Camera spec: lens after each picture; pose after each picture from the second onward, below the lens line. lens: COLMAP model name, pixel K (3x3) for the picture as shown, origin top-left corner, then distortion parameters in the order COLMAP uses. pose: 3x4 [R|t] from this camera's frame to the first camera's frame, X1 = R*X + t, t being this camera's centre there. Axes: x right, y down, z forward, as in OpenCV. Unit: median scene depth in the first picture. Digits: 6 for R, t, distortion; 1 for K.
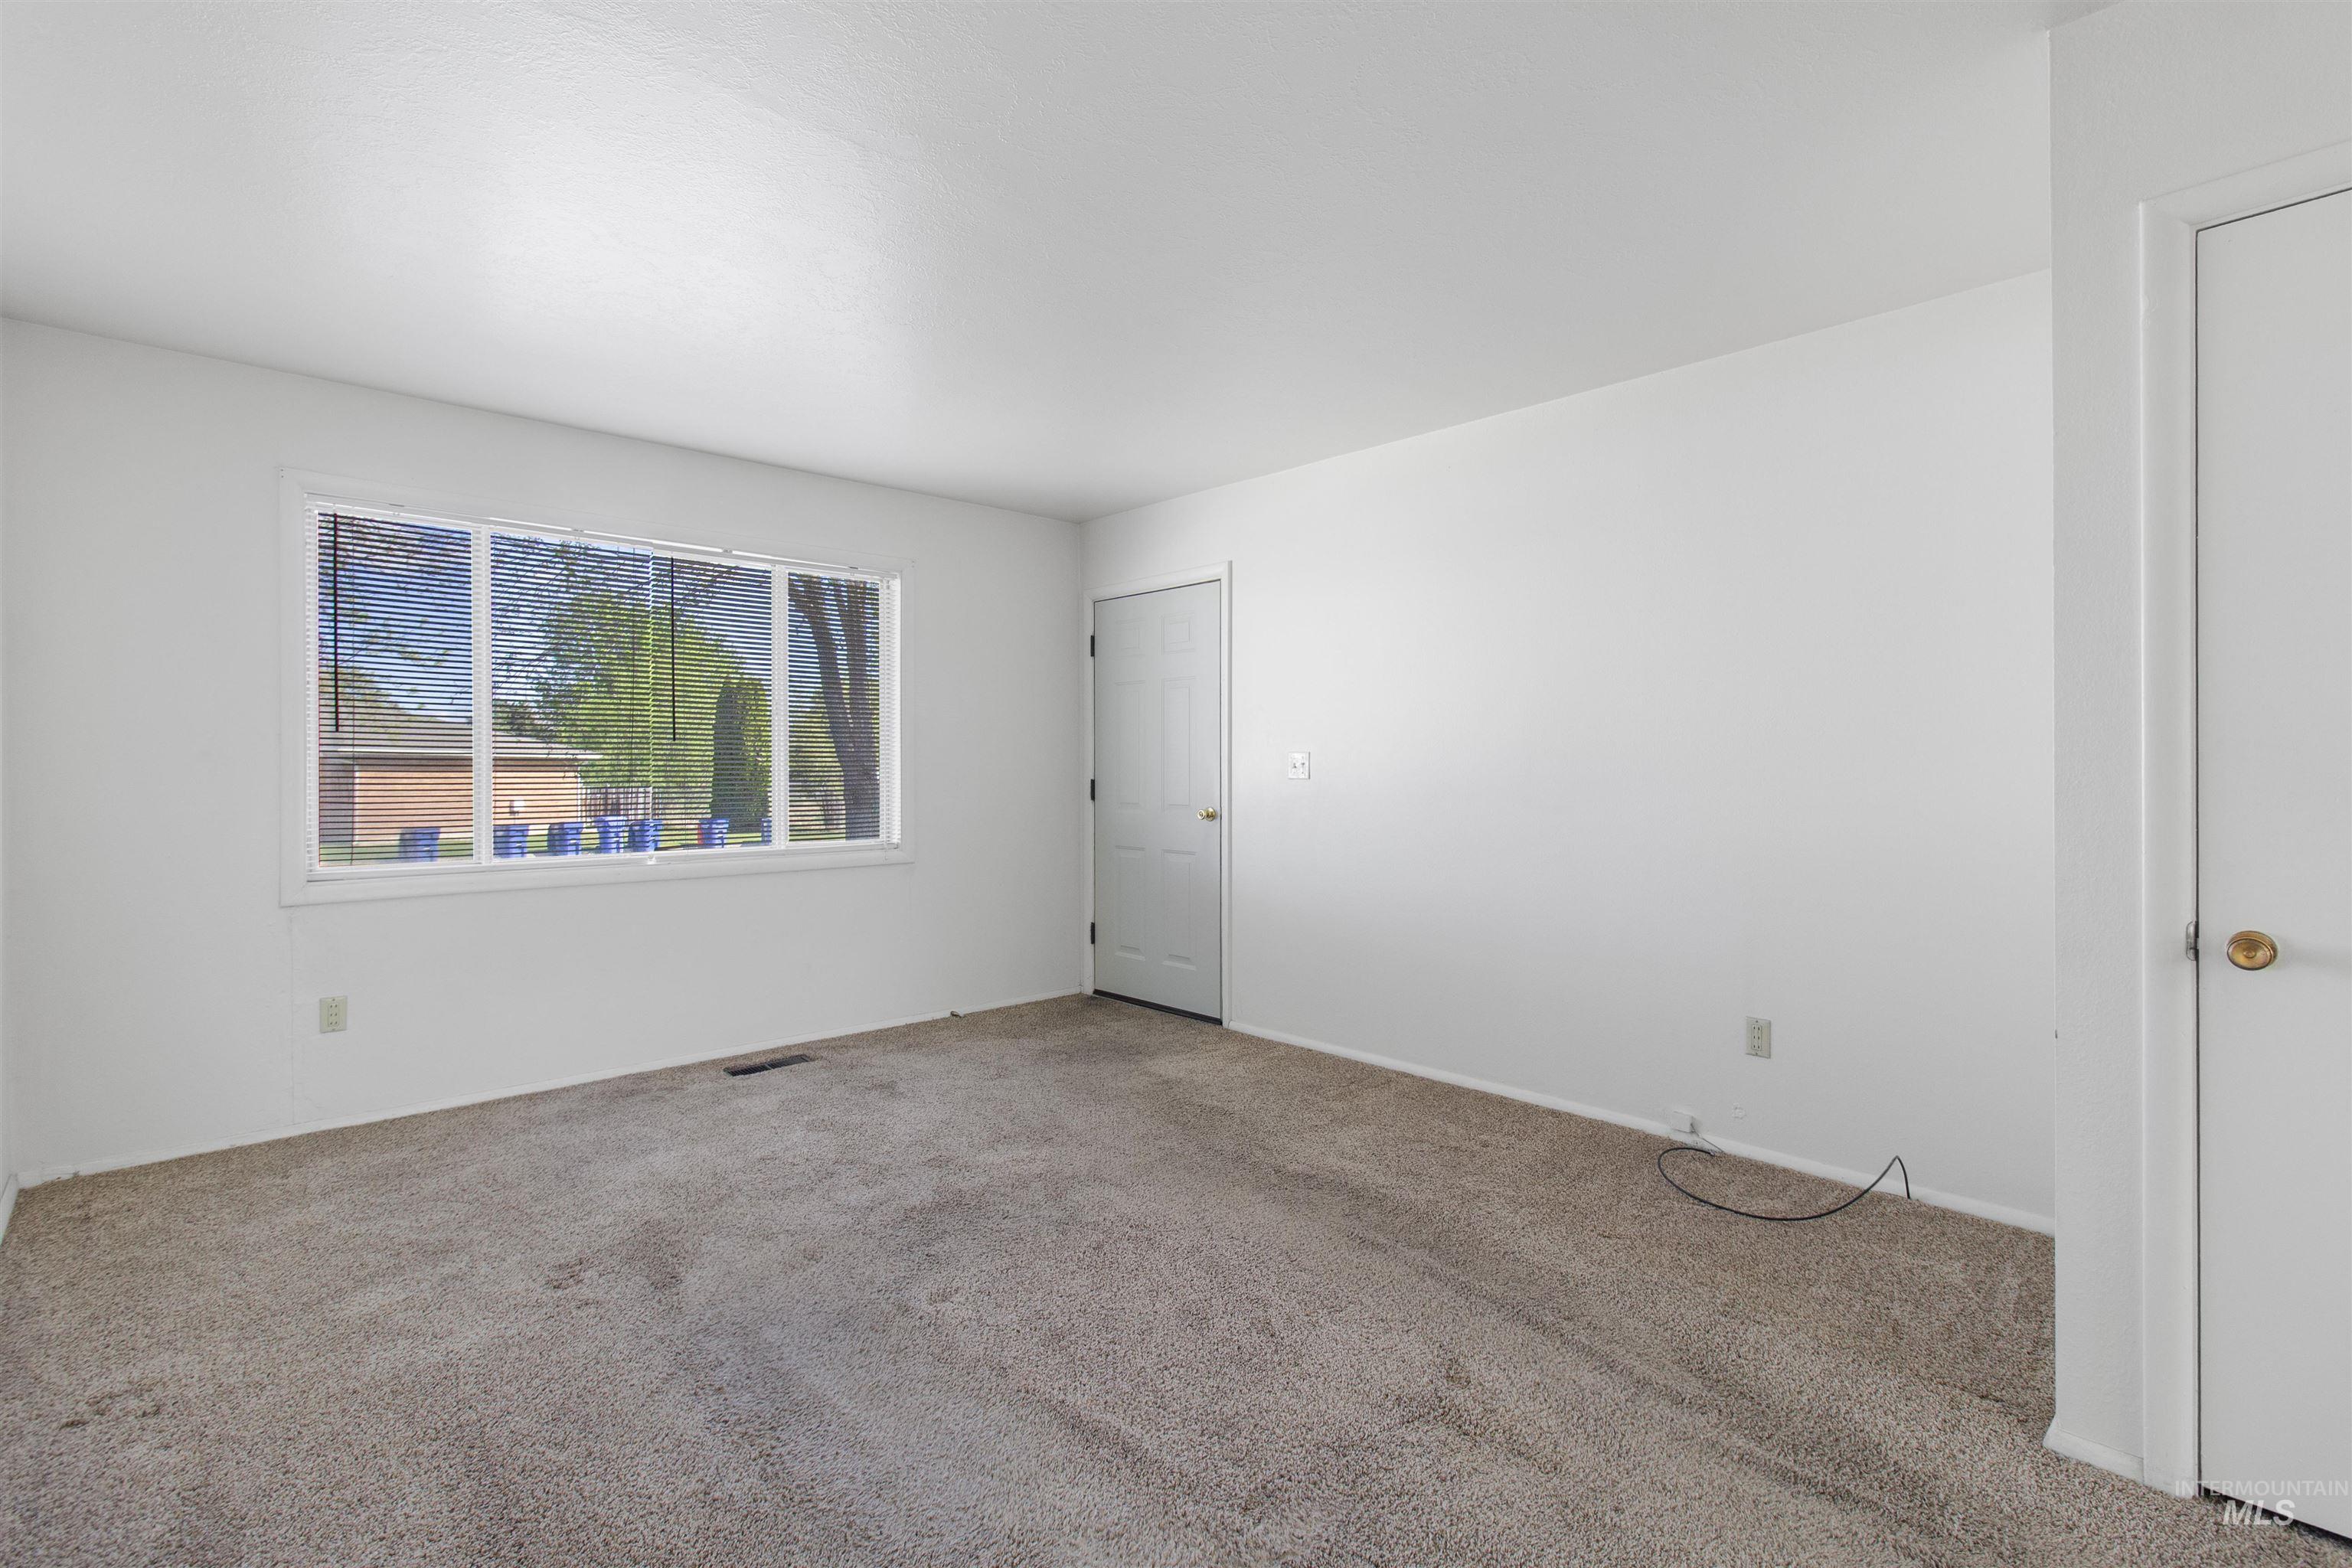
lens RADIAL K [[1108.1, 0, 1209.9], [0, 1108.1, 794.2], [0, 0, 1]] dist [-0.000094, 0.001724]
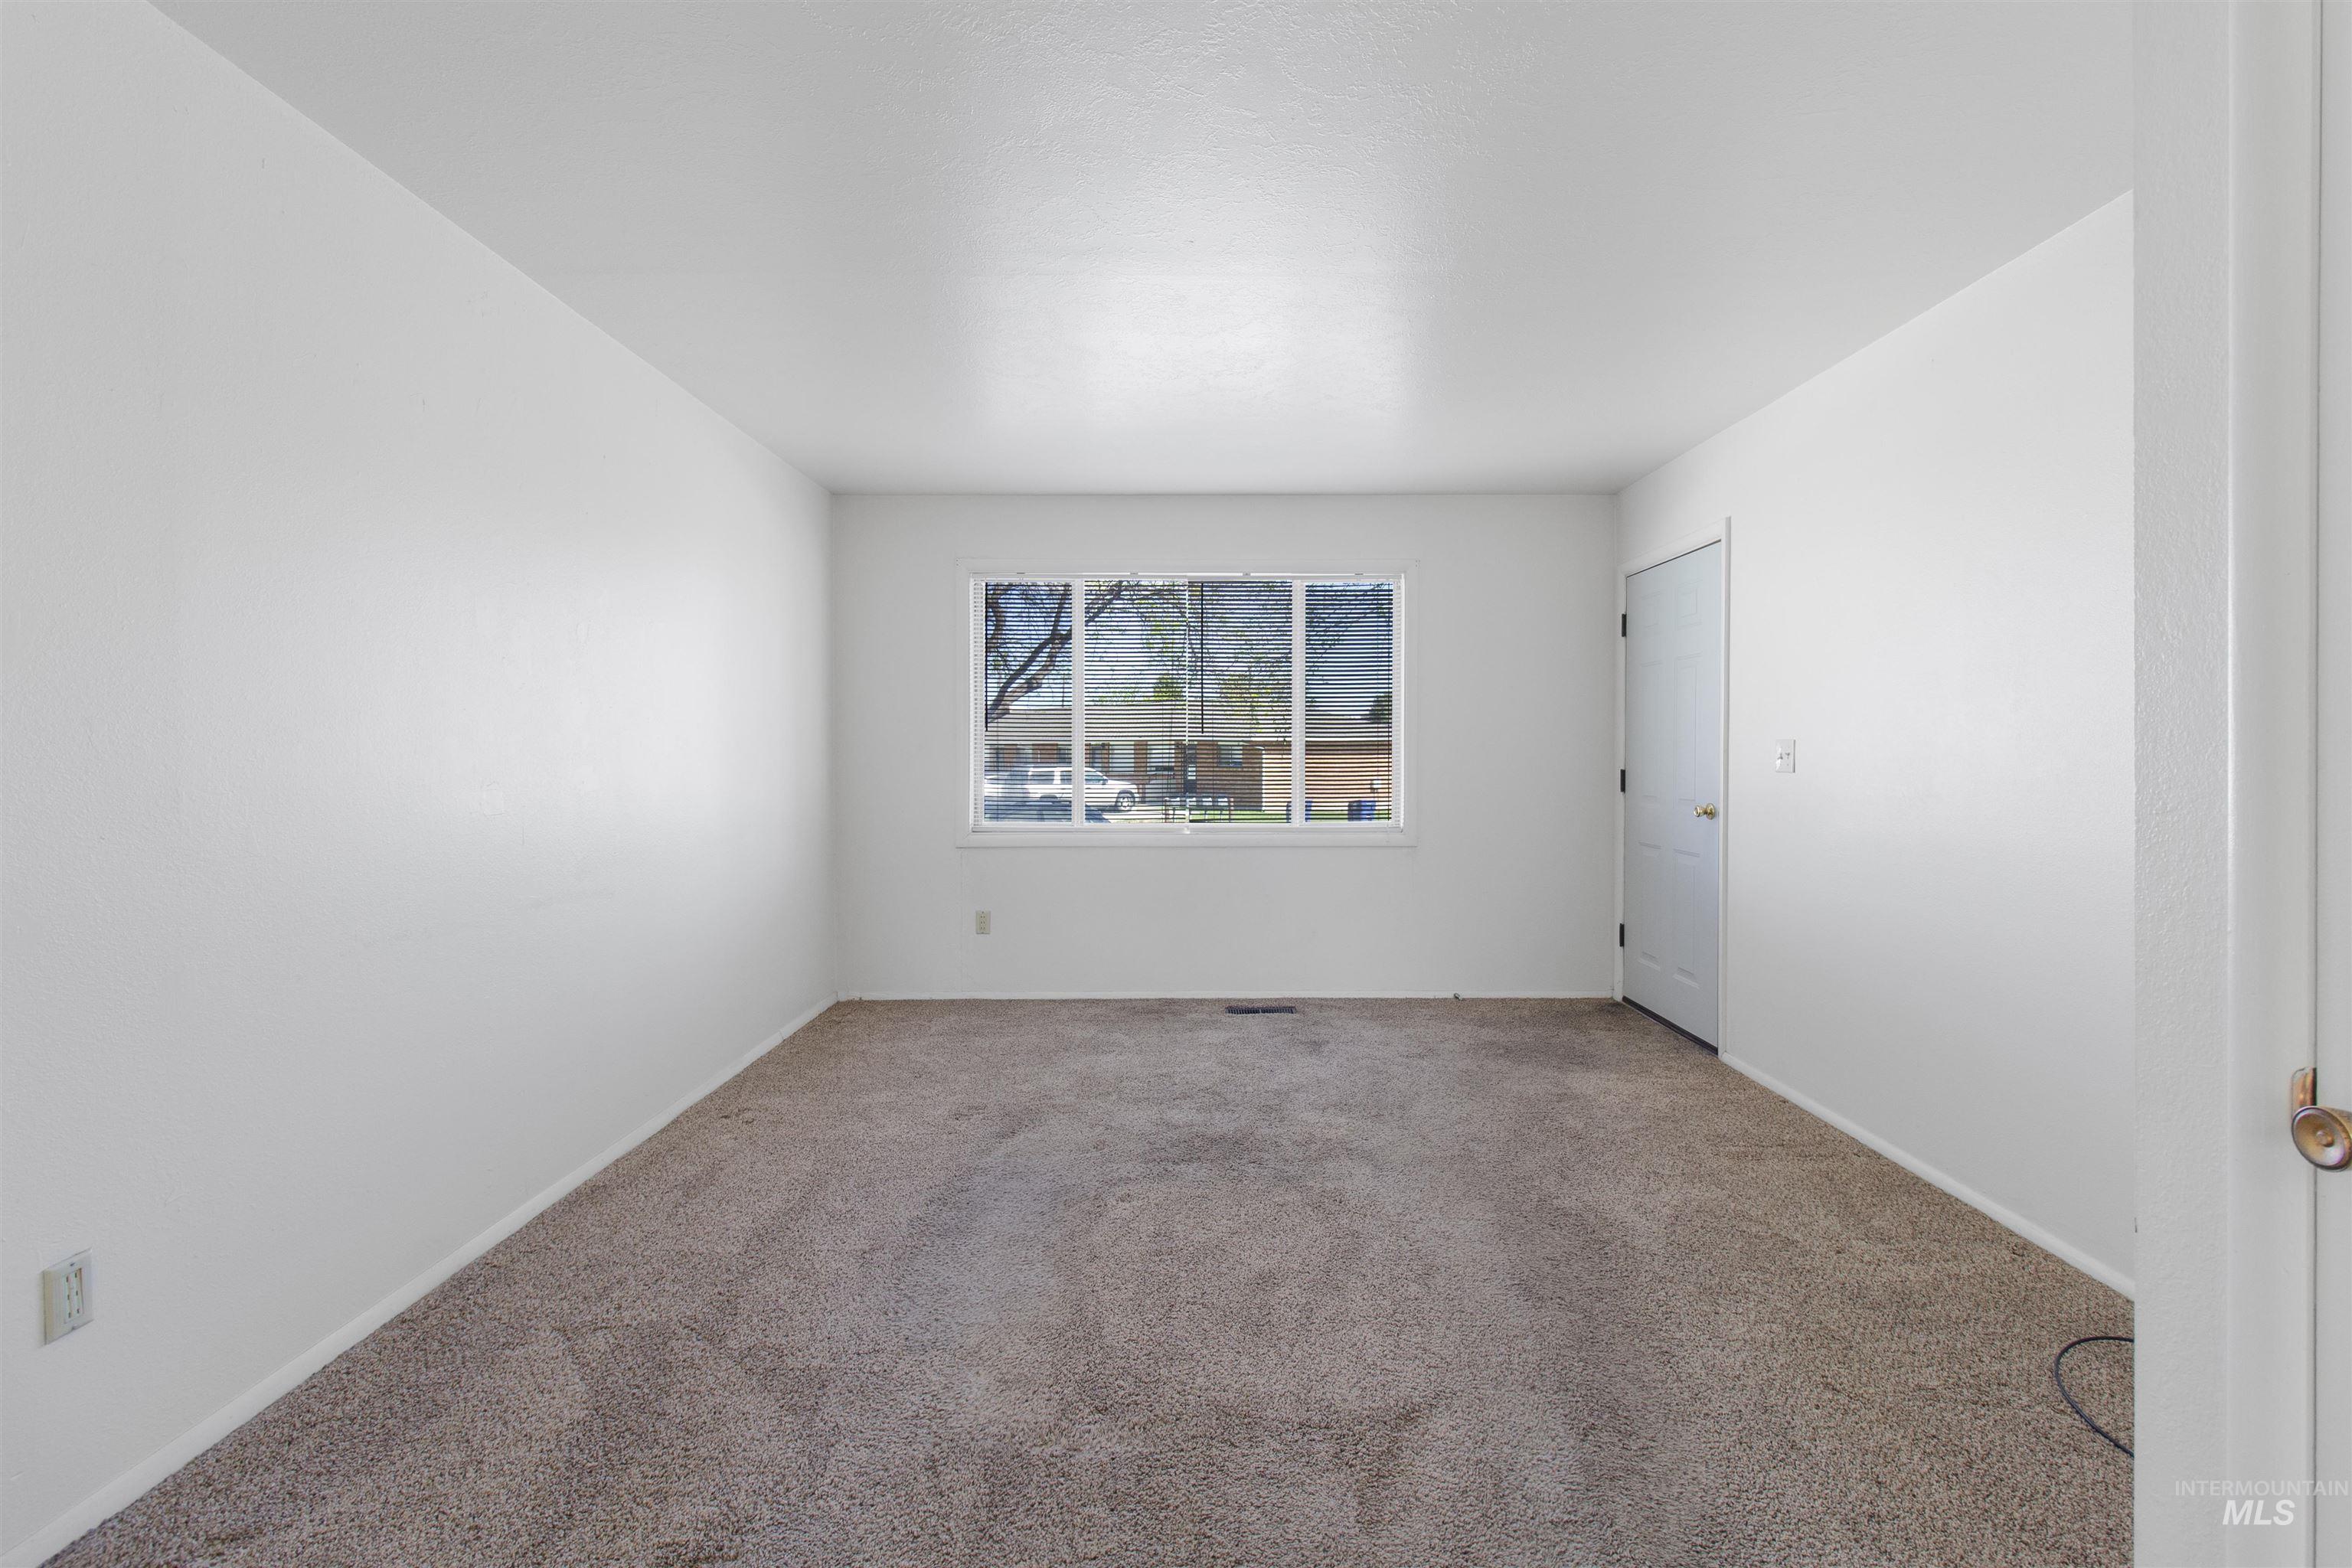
lens RADIAL K [[1108.1, 0, 1163.3], [0, 1108.1, 783.5], [0, 0, 1]] dist [-0.000094, 0.001724]
pose [[0.716510, 0.021673, -0.697241, 0.404697], [-0.018164, 0.999758, 0.012410, -0.009150], [0.697341, 0.003773, 0.716730, 0.104421]]
